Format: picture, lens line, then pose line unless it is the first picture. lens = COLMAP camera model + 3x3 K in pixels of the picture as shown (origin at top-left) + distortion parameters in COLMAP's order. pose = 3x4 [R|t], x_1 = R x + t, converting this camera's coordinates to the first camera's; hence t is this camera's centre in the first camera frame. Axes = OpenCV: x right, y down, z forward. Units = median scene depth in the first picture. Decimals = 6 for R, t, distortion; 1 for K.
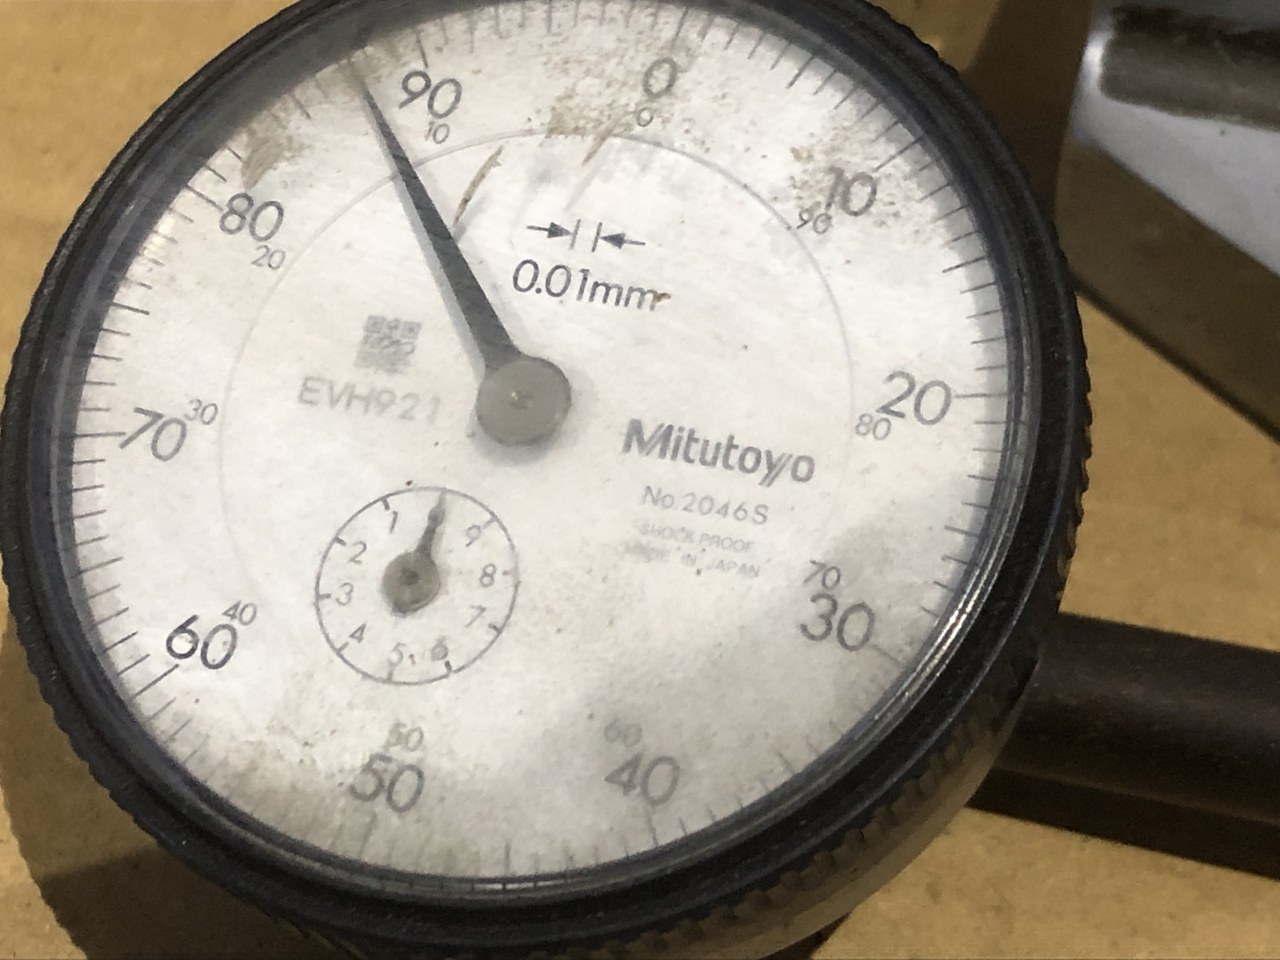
lens RADIAL K [[2780.2, 0, 640.0], [0, 2780.2, 480.0], [0, 0, 1]] dist [0.352745, -4.096617]
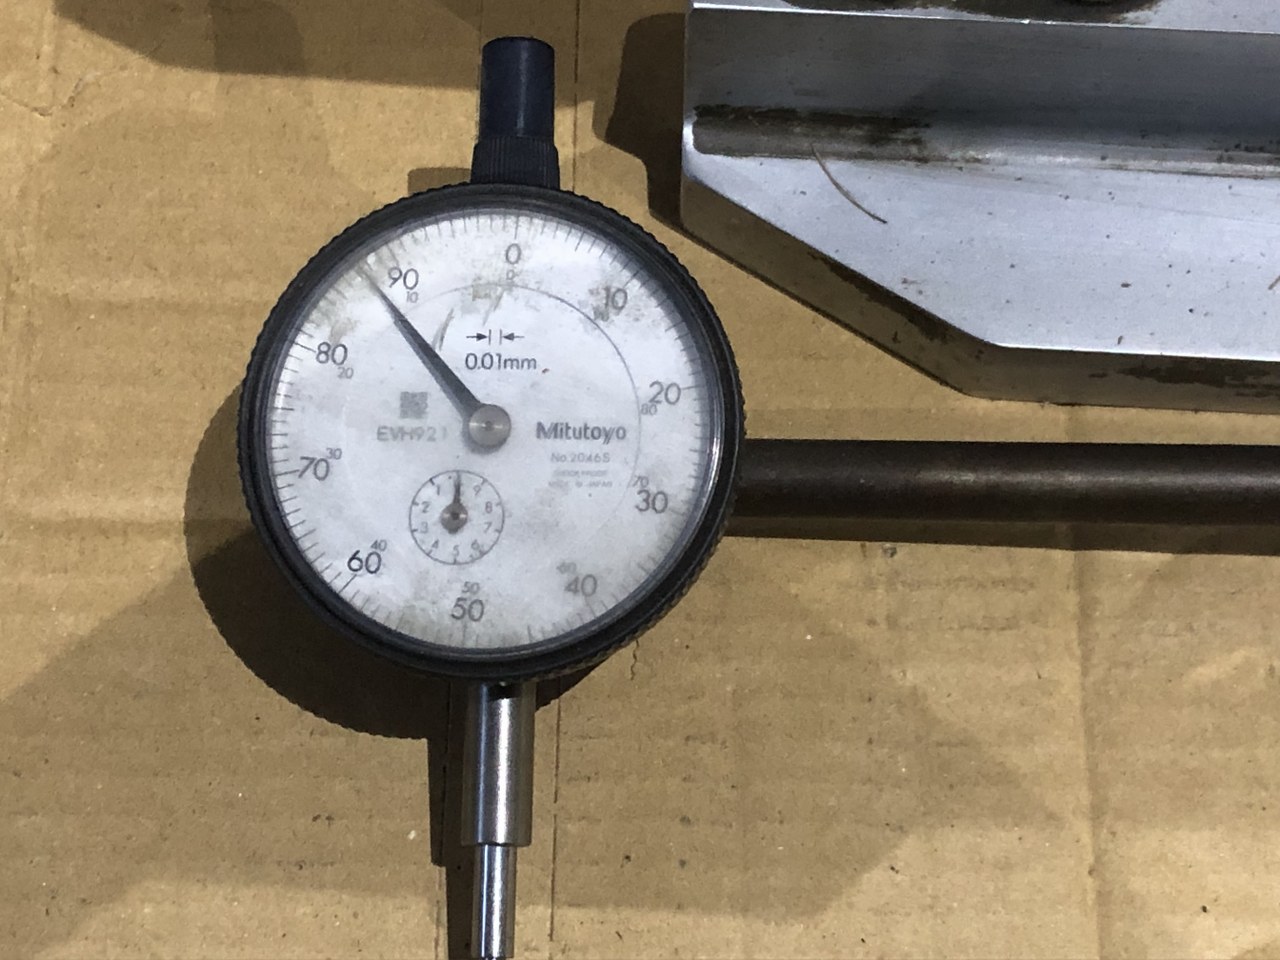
lens RADIAL K [[2780.2, 0, 640.0], [0, 2780.2, 480.0], [0, 0, 1]] dist [0.352745, -4.096617]
pose [[0.967904, -0.203254, 0.147814, -0.256536], [0.172128, 0.964685, 0.199387, -0.399299], [-0.183120, -0.167544, 0.968708, -1.130478]]
